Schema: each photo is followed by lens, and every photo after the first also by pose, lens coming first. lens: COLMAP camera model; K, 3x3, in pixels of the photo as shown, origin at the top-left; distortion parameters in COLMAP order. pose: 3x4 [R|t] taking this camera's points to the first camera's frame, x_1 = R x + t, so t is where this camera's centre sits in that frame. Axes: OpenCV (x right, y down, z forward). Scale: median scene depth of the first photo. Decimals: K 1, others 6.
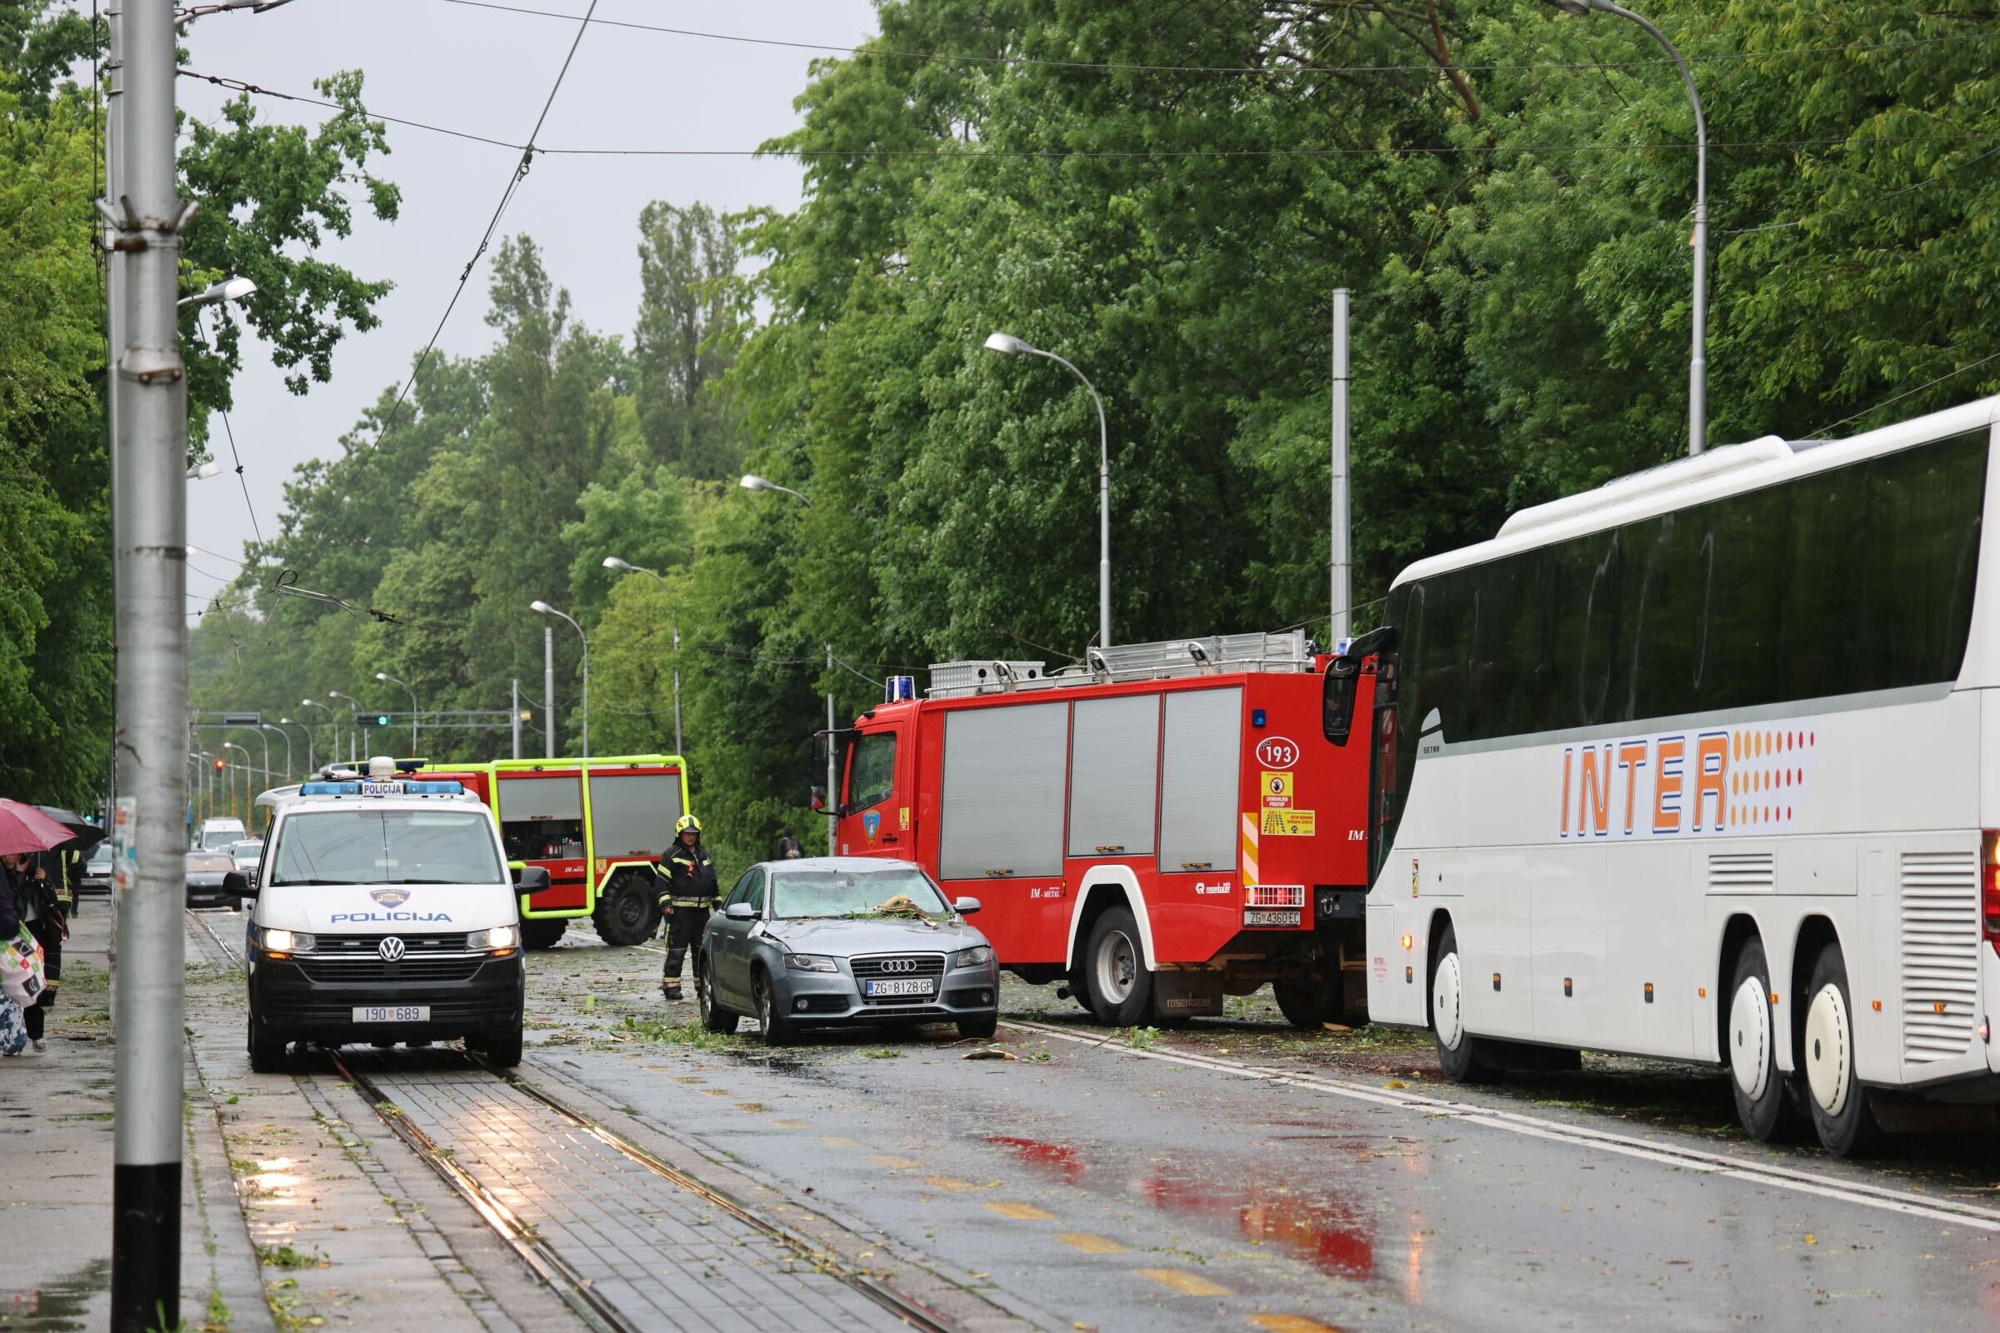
lens RADIAL K [[5609.4, 0, 1027.9], [0, 5609.4, 670.8], [0, 0, 1]] dist [0.701336, -0.043058]
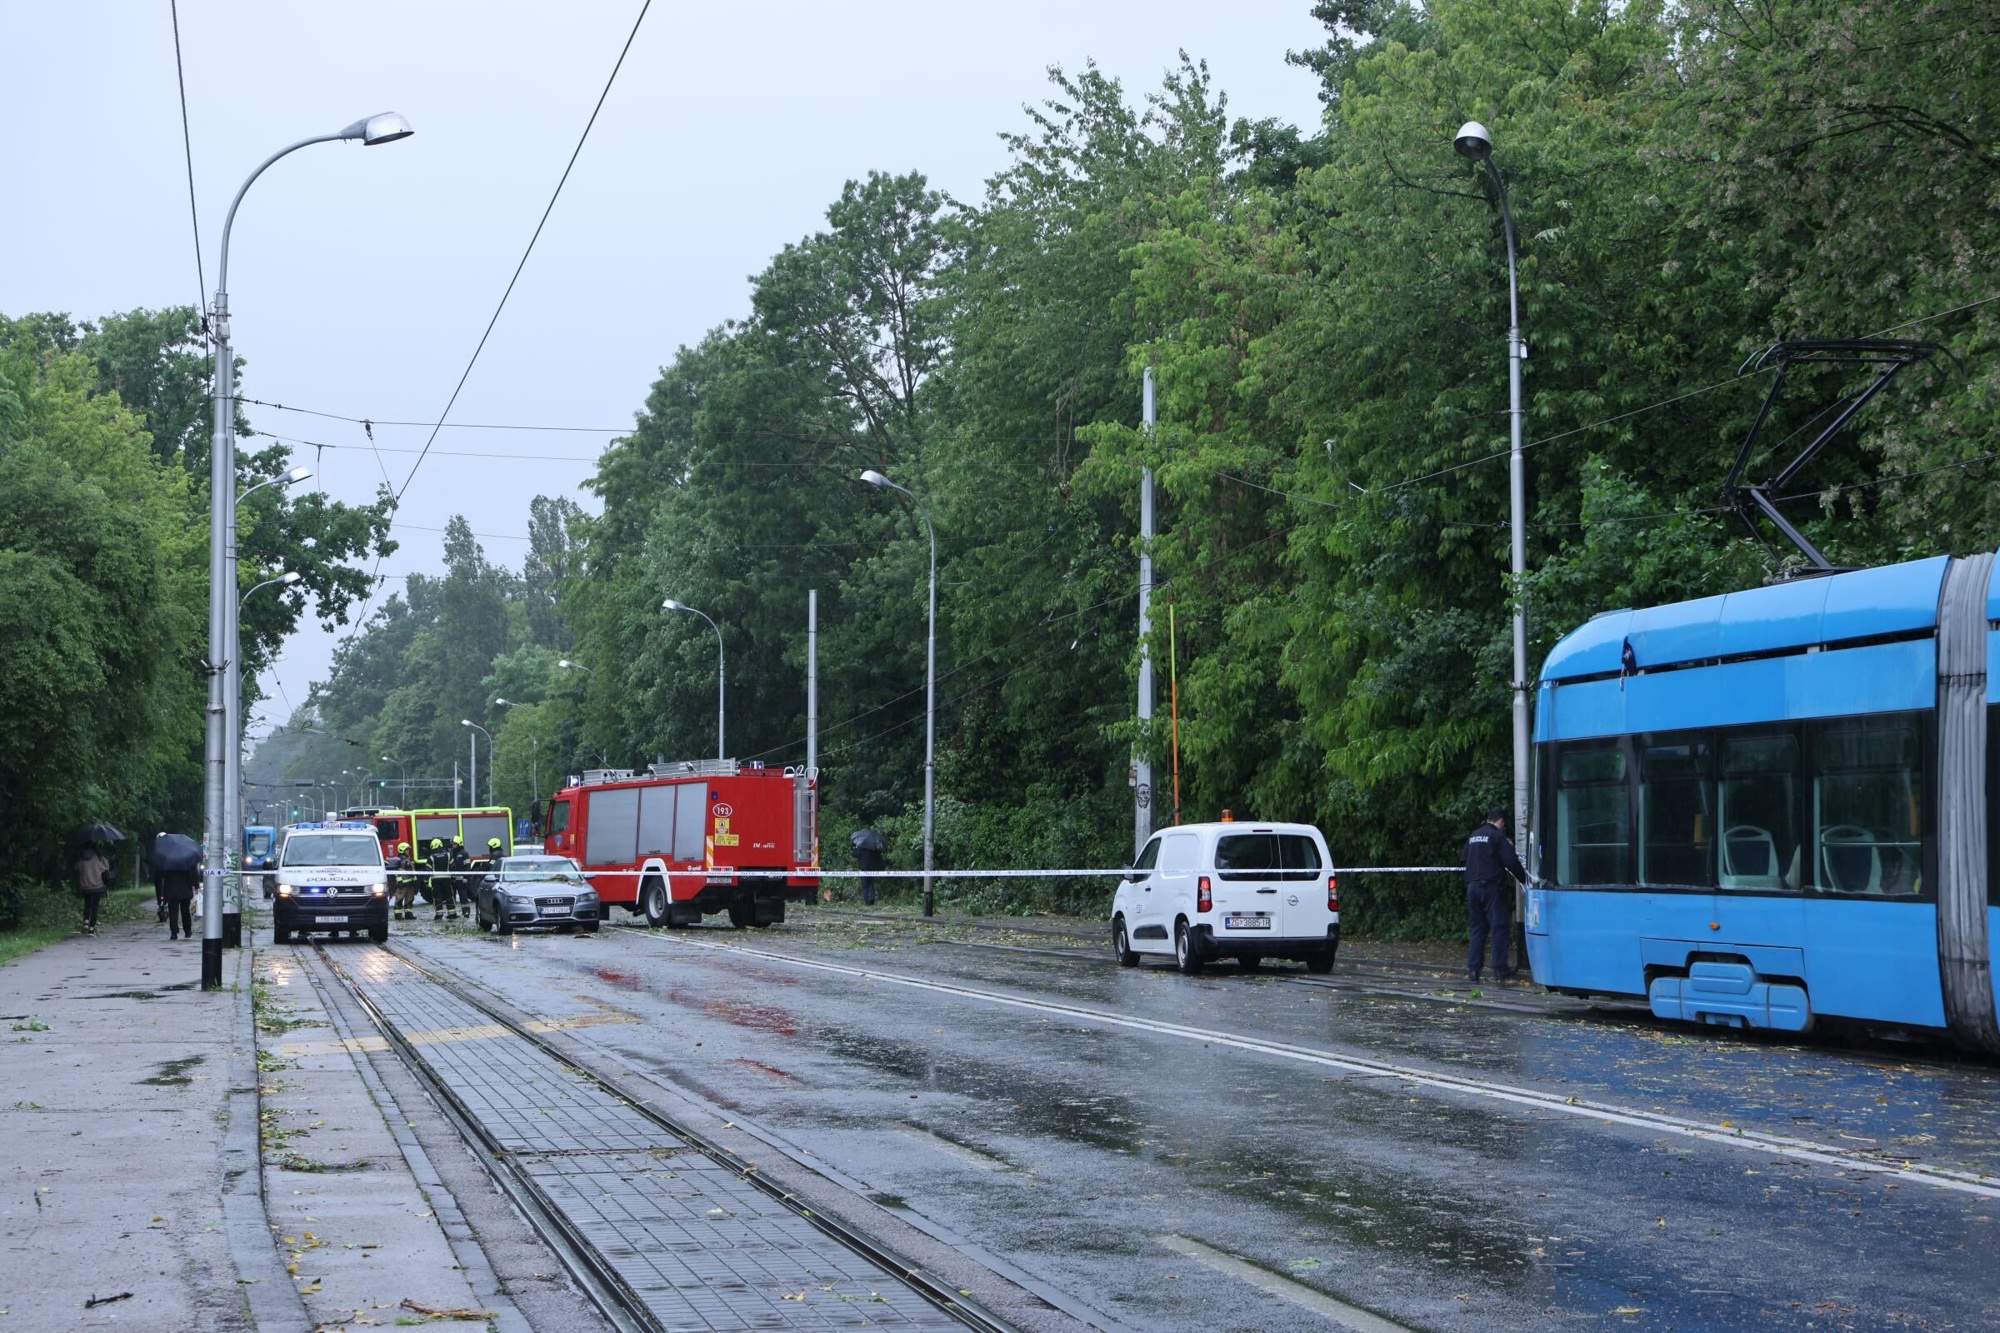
lens RADIAL K [[3319.0, 0, 1007.2], [0, 3319.0, 664.5], [0, 0, 1]] dist [0.262435, 0.074691]
pose [[0.997827, 0.005136, 0.065685, 0.070180], [-0.003432, 0.999655, -0.026035, -0.010402], [-0.065796, 0.025753, 0.997501, -0.392896]]
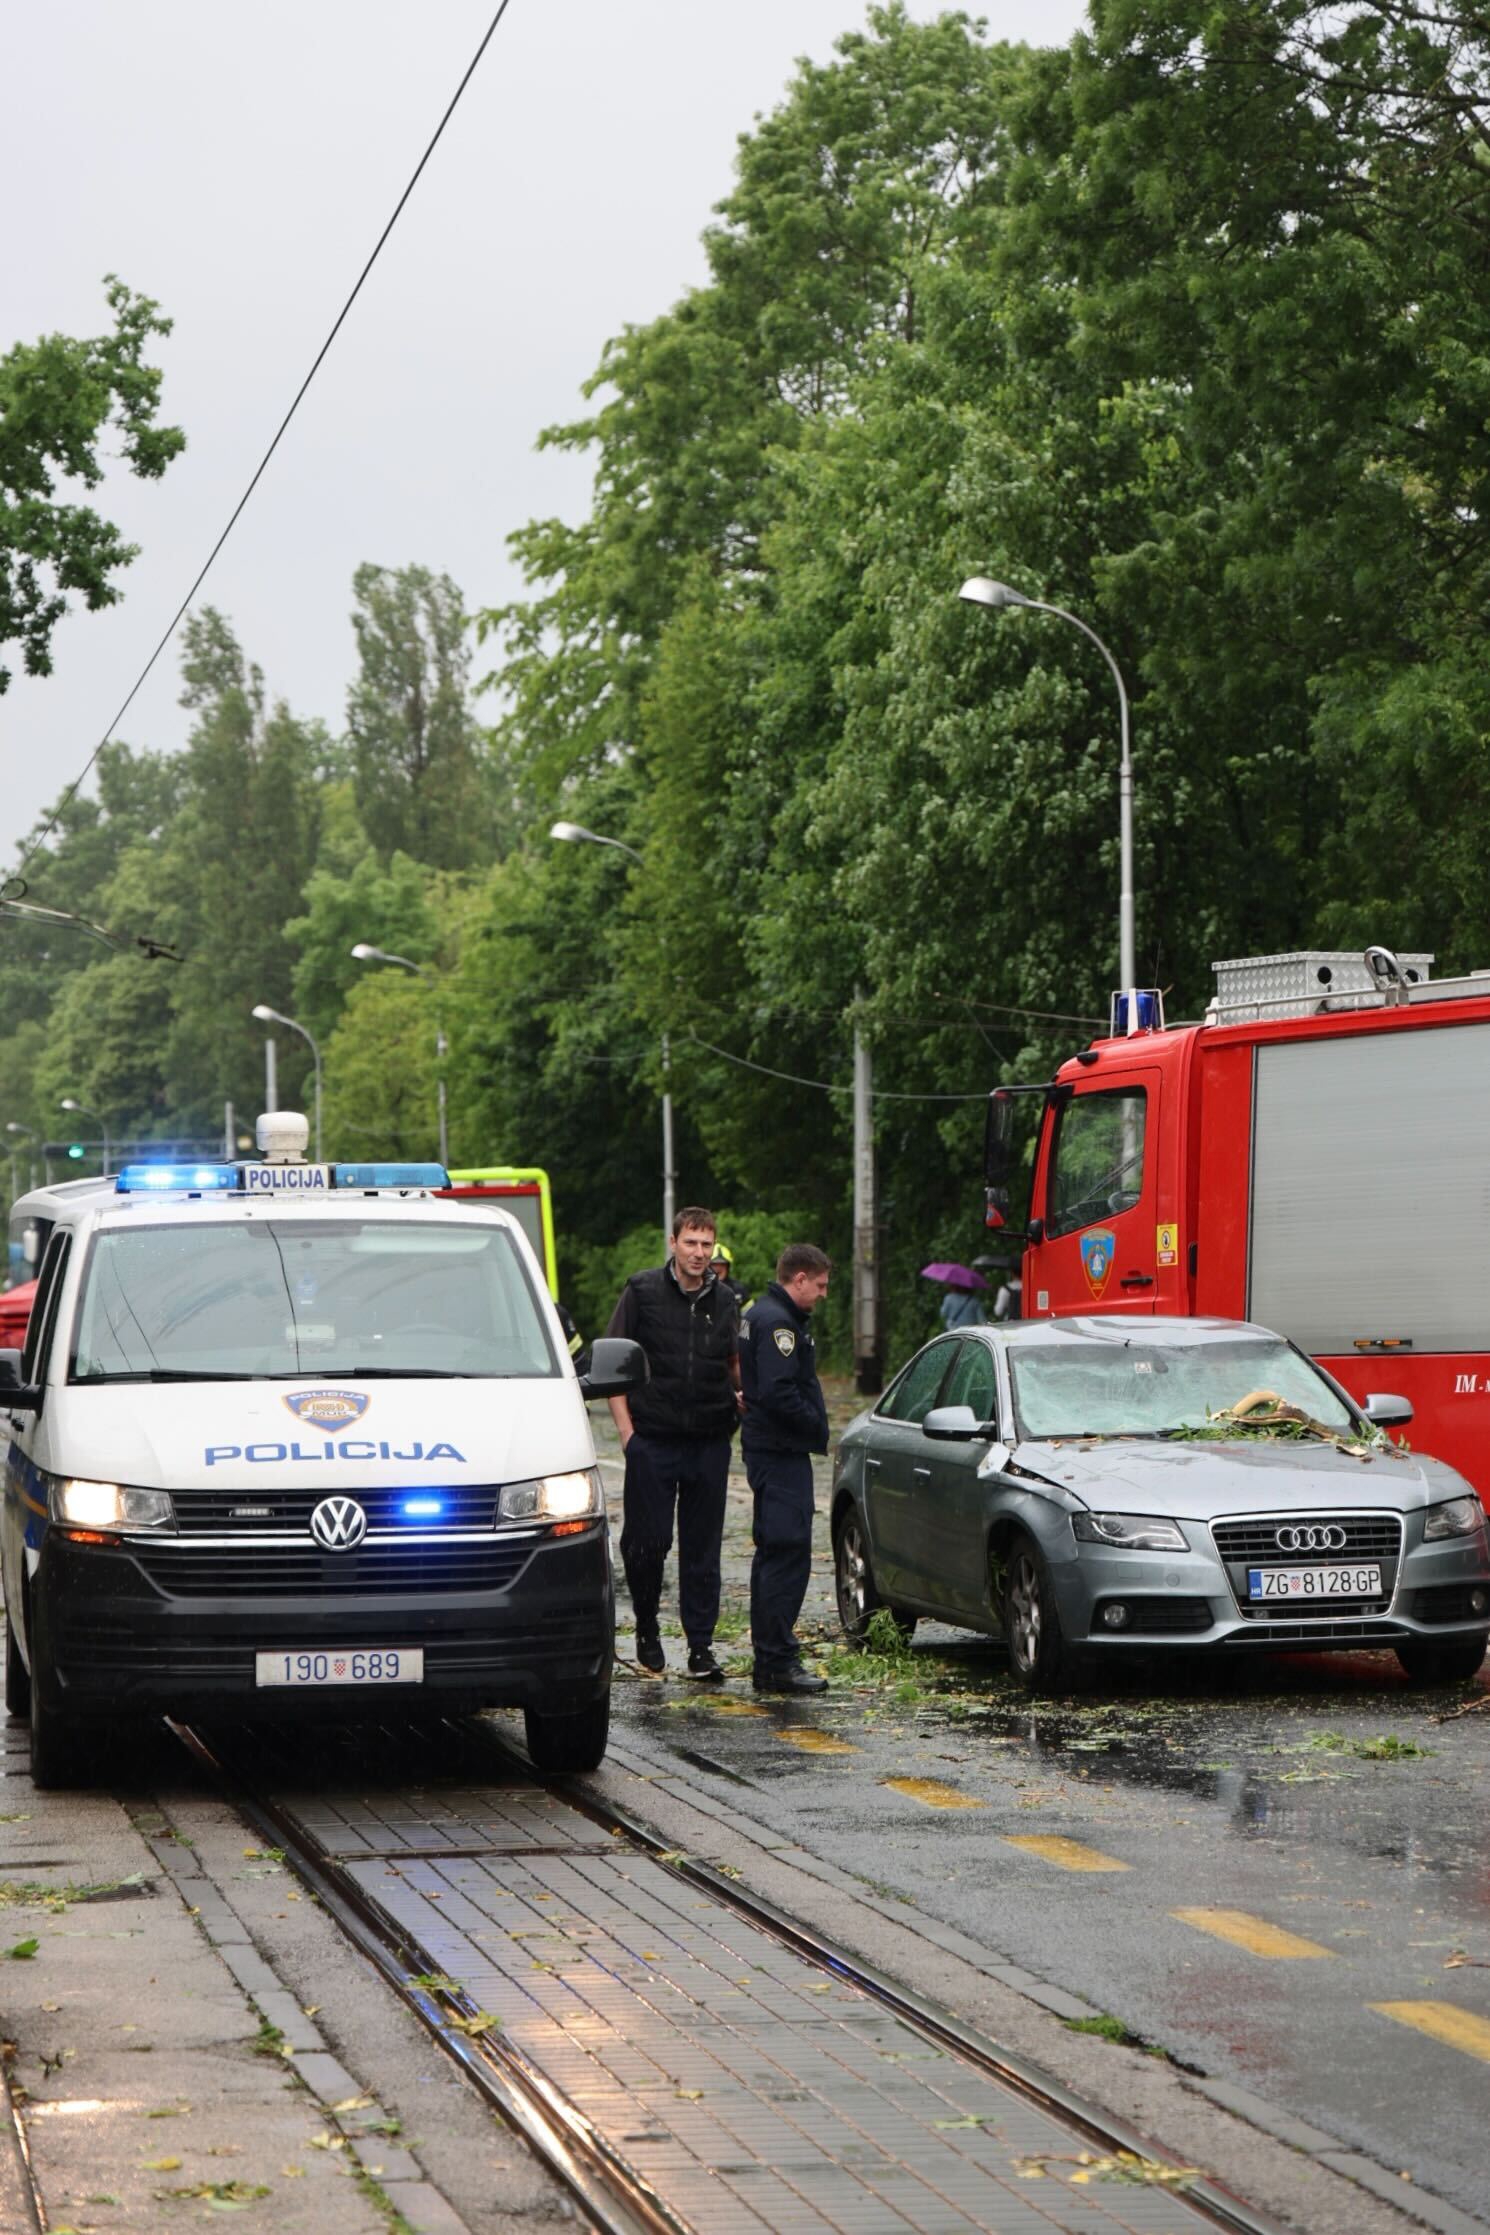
lens RADIAL K [[5856.3, 0, 714.6], [0, 5856.3, 1089.5], [0, 0, 1]] dist [0.442498, 0.684739]
pose [[0.999987, -0.004971, -0.000971, -0.070843], [0.004967, 0.999982, -0.003421, 0.014002], [0.000988, 0.003416, 0.999994, 0.459894]]
